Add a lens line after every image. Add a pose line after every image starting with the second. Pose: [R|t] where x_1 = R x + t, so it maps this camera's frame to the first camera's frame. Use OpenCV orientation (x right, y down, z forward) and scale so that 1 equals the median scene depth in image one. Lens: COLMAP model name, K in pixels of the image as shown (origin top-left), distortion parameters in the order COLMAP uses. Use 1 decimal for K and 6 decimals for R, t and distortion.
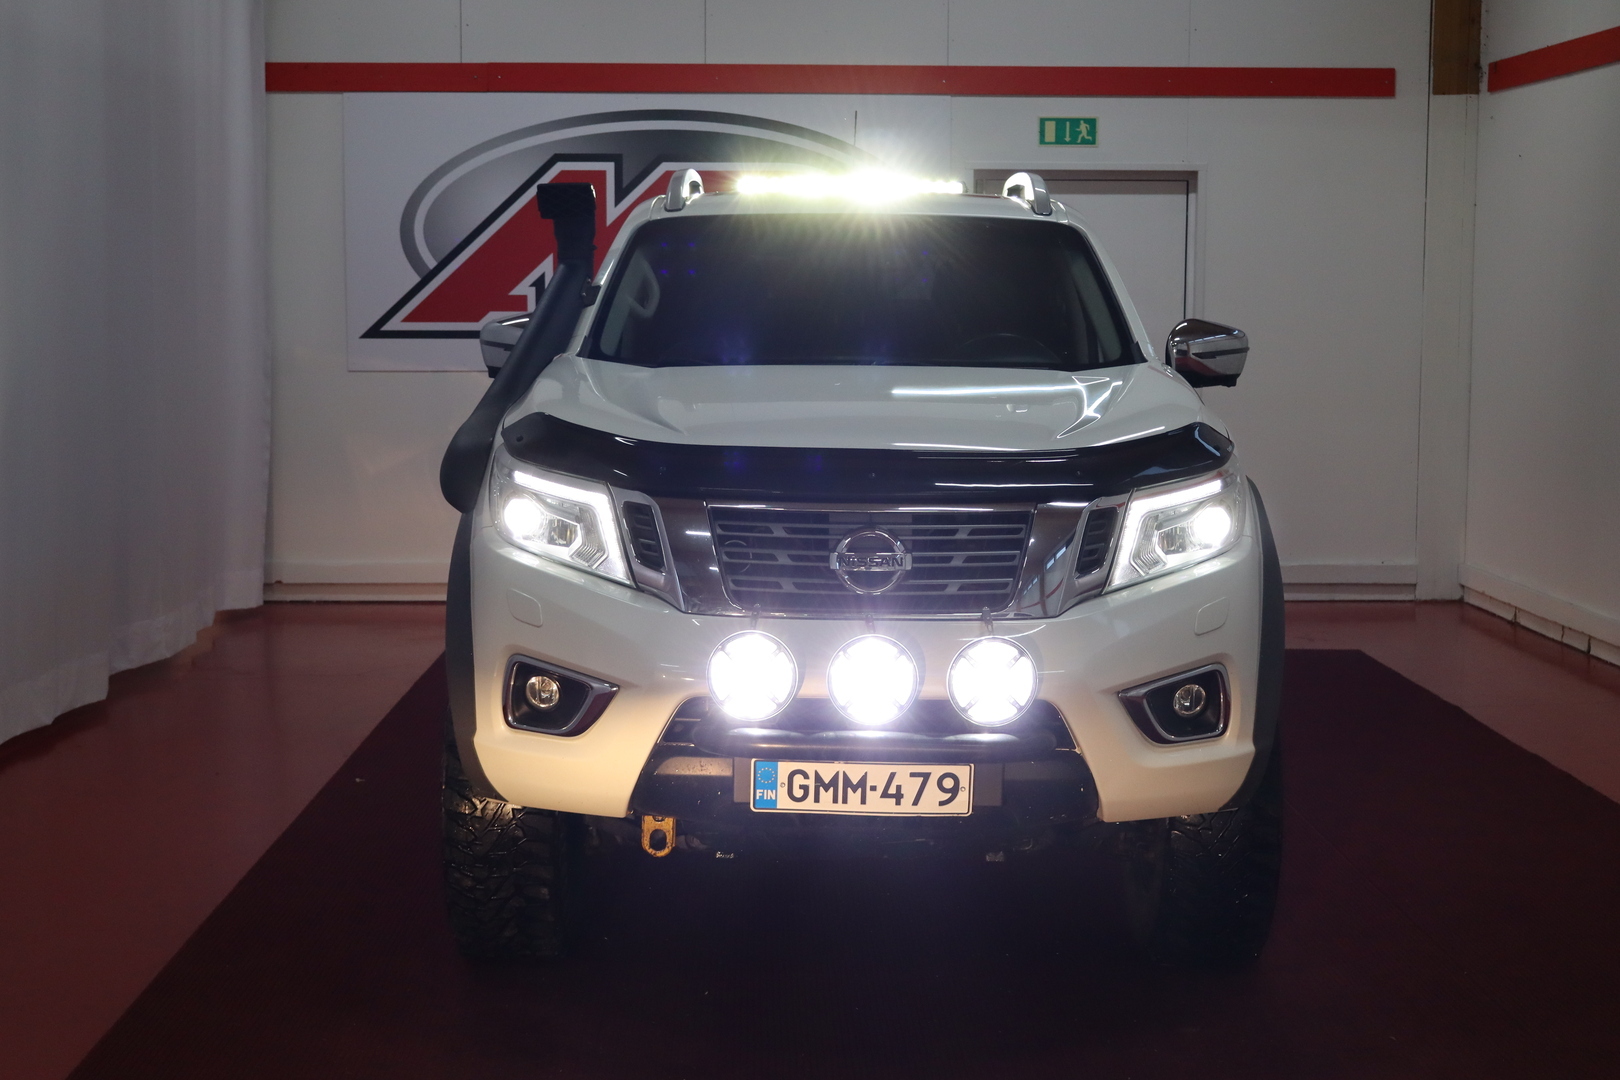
lens RADIAL K [[2415.6, 0, 810.0], [0, 2415.6, 540.0], [0, 0, 1]] dist [0.004402, 0.031118]
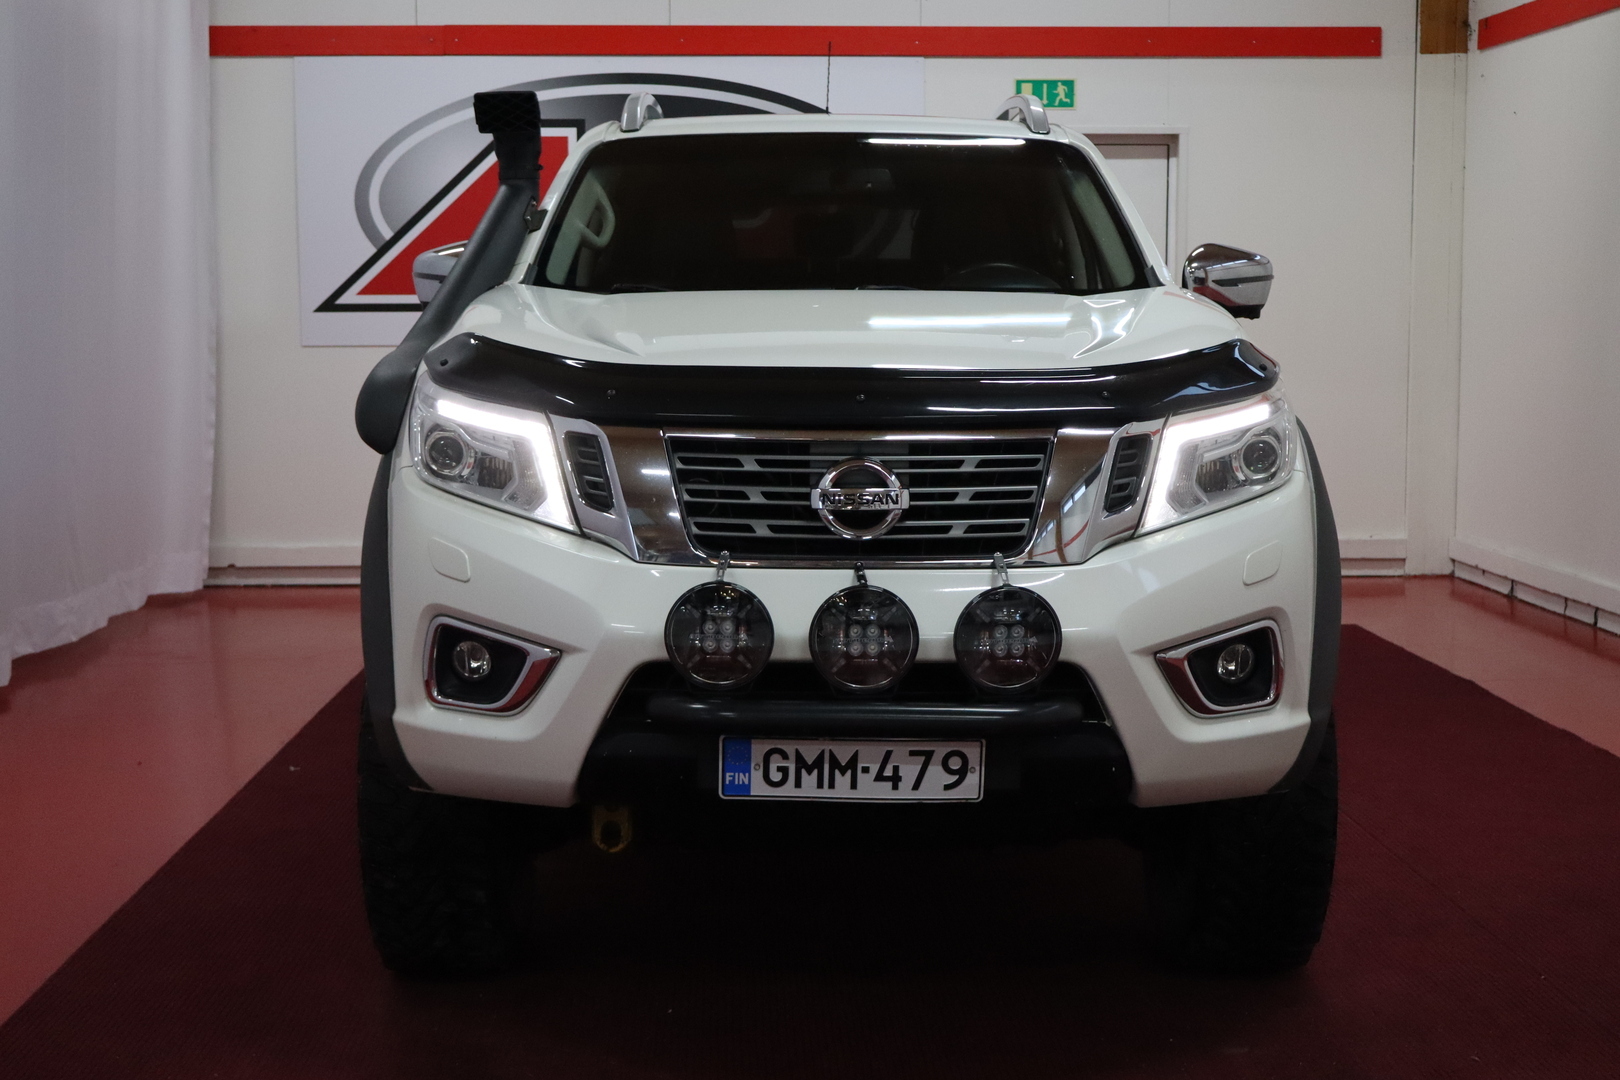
lens RADIAL K [[2266.6, 0, 810.0], [0, 2266.6, 540.0], [0, 0, 1]] dist [0.006196, 0.010144]
pose [[0.999875, -0.007874, 0.013691, -0.002849], [0.007895, 0.999968, -0.001440, 0.022157], [-0.013679, 0.001548, 0.999905, 0.197352]]
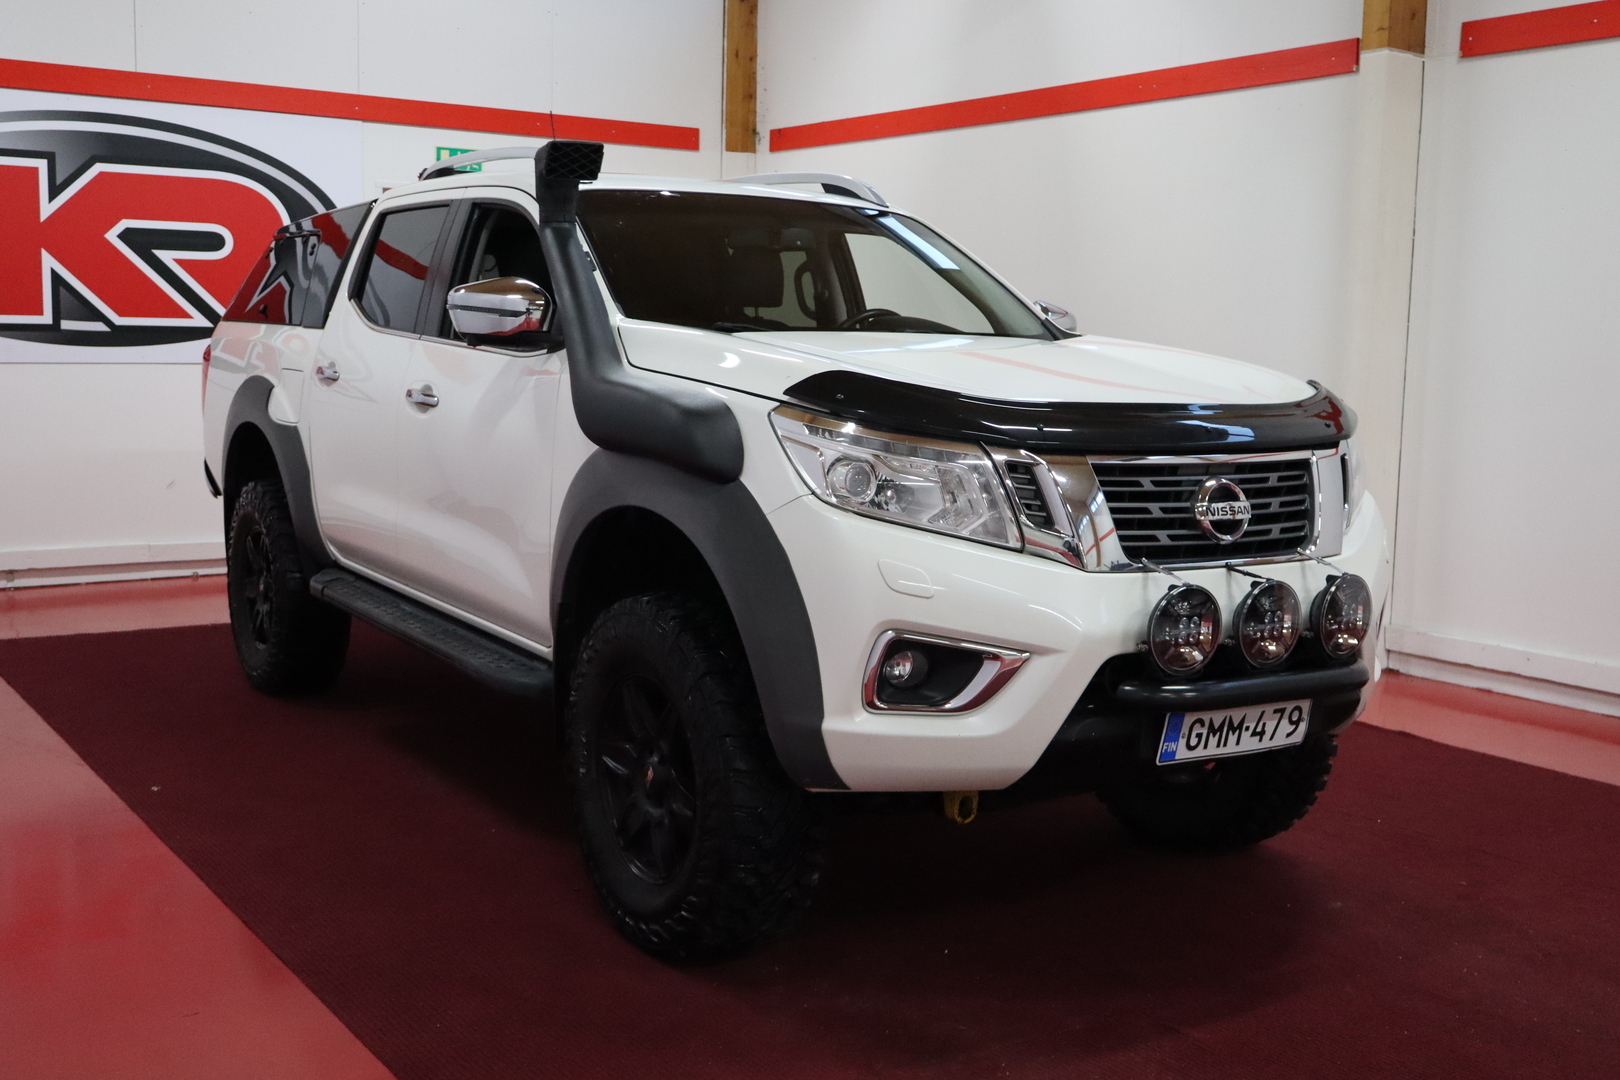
lens RADIAL K [[1722.7, 0, 810.0], [0, 1722.7, 540.0], [0, 0, 1]] dist [-0.009894, -0.013309]
pose [[0.826769, -0.053269, 0.560013, -0.491829], [0.042547, 0.998576, 0.032171, -0.008994], [-0.560930, -0.002771, 0.827859, 0.450252]]
